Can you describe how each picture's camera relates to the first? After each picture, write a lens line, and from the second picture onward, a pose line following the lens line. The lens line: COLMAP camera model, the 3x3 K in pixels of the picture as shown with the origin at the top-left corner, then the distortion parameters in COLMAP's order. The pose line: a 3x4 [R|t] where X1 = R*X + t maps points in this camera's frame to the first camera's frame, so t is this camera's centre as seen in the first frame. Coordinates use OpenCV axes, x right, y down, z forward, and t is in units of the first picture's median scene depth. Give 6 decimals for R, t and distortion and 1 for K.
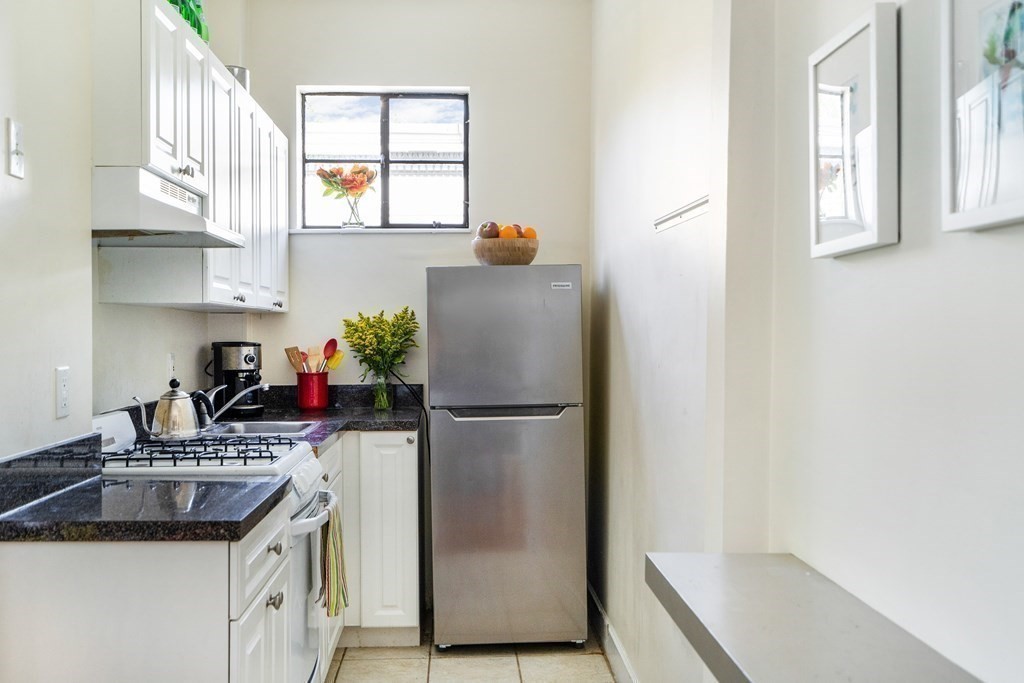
lens RADIAL K [[1079.1, 0, 513.3], [0, 1079.1, 354.8], [0, 0, 1]] dist [0.012467, 0.007868]
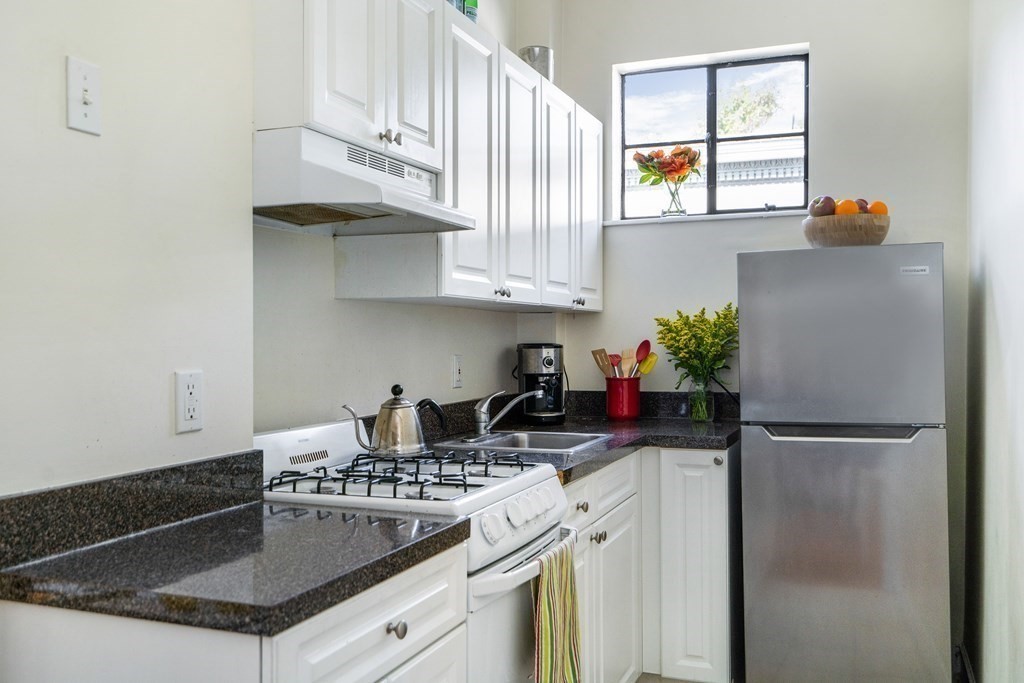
lens RADIAL K [[952.0, 0, 512.0], [0, 952.0, 341.5], [0, 0, 1]] dist [0.005731, 0.002212]
pose [[0.912591, 0.000177, -0.408873, 0.054585], [-0.007145, 0.999854, -0.015516, -0.000659], [0.408810, 0.017081, 0.912460, 0.235266]]
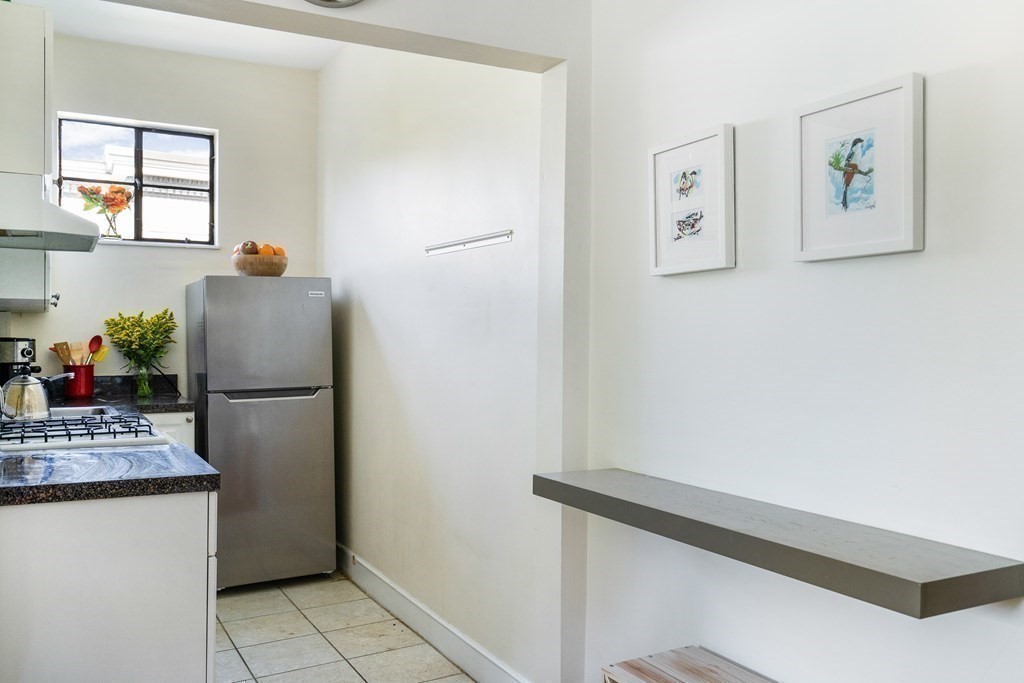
lens RADIAL K [[852.7, 0, 517.8], [0, 852.7, 343.0], [0, 0, 1]] dist [0.009800, -0.002576]
pose [[0.896368, 0.001778, 0.443308, -0.170330], [0.005819, 0.999859, -0.015777, 0.010111], [-0.443273, 0.016721, 0.896231, -0.009410]]
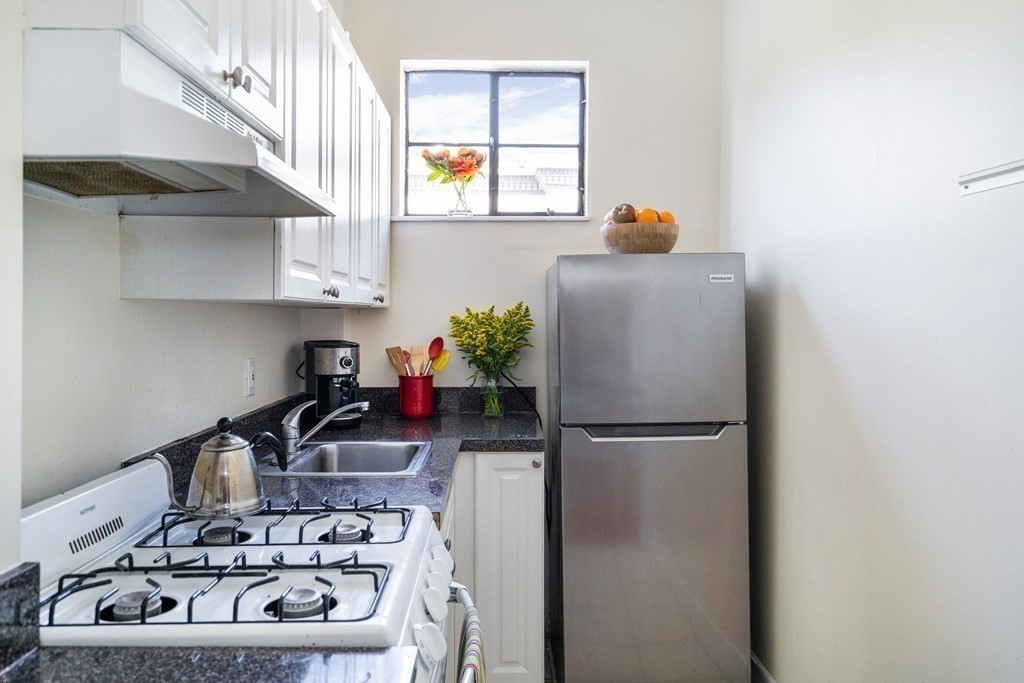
lens RADIAL K [[752.4, 0, 510.6], [0, 752.4, 317.2], [0, 0, 1]] dist [0.009739, 0.000210]
pose [[0.999491, 0.005511, -0.031429, -0.088344], [-0.006072, 0.999823, -0.017795, -0.020897], [0.031326, 0.017977, 0.999348, 0.378714]]
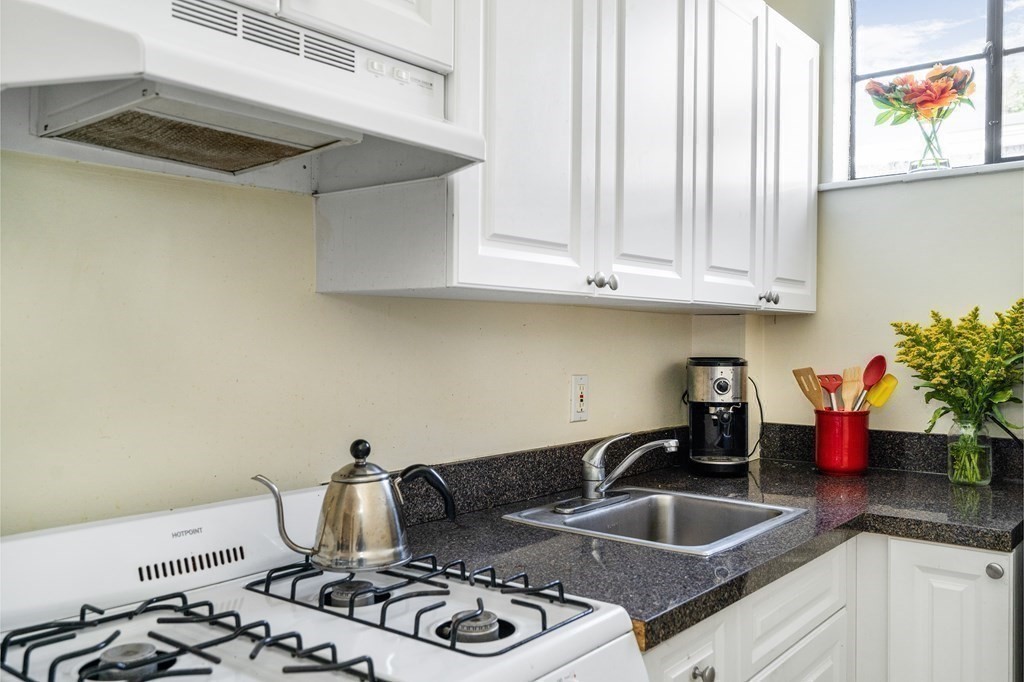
lens RADIAL K [[852.7, 0, 517.8], [0, 852.7, 342.5], [0, 0, 1]] dist [0.009800, -0.002576]
pose [[0.742900, 0.009889, -0.669329, 0.001100], [-0.021125, 0.999739, -0.008676, -0.013938], [0.669069, 0.020585, 0.742915, 0.515900]]
